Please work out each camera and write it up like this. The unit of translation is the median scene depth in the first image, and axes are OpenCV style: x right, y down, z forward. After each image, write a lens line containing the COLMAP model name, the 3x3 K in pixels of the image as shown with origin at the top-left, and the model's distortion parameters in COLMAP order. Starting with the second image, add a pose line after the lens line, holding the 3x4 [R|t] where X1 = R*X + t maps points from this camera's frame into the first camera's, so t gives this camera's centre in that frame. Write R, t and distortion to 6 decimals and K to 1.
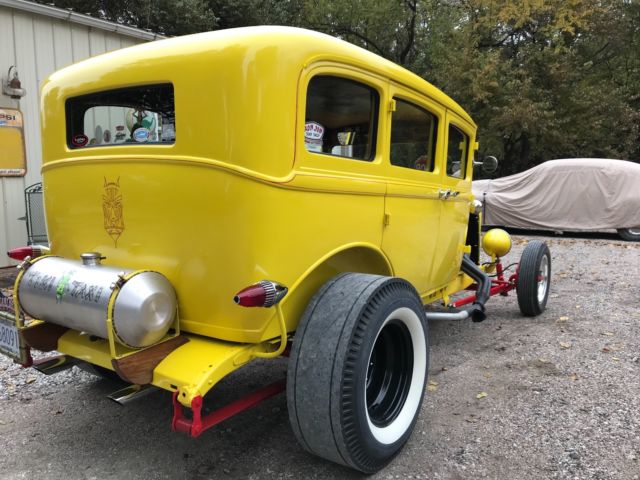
lens RADIAL K [[519.7, 0, 321.5], [0, 519.7, 229.0], [0, 0, 1]] dist [0.023262, -0.009719]
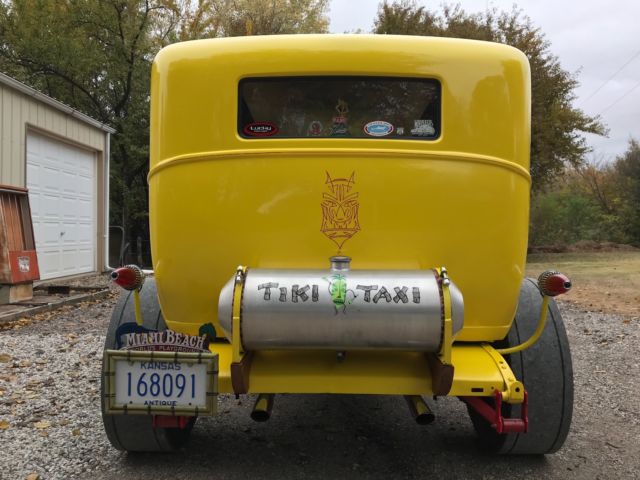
lens RADIAL K [[519.7, 0, 321.5], [0, 519.7, 229.0], [0, 0, 1]] dist [0.023262, -0.009719]
pose [[0.825965, 0.017247, 0.563457, -0.165409], [0.047321, 0.993883, -0.099789, 0.014758], [-0.561732, 0.109086, 0.820096, 0.055312]]
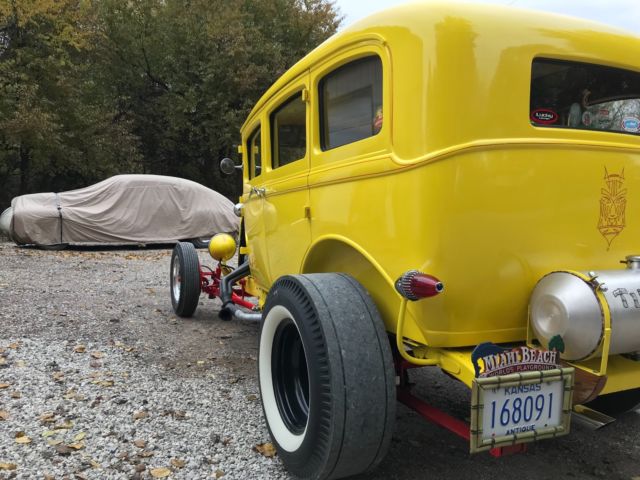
lens RADIAL K [[519.7, 0, 321.5], [0, 519.7, 229.0], [0, 0, 1]] dist [0.023262, -0.009719]
pose [[0.514407, -0.038063, 0.856701, -0.250732], [0.067386, 0.997719, 0.003866, -0.006159], [-0.854894, 0.055741, 0.515799, 0.174692]]
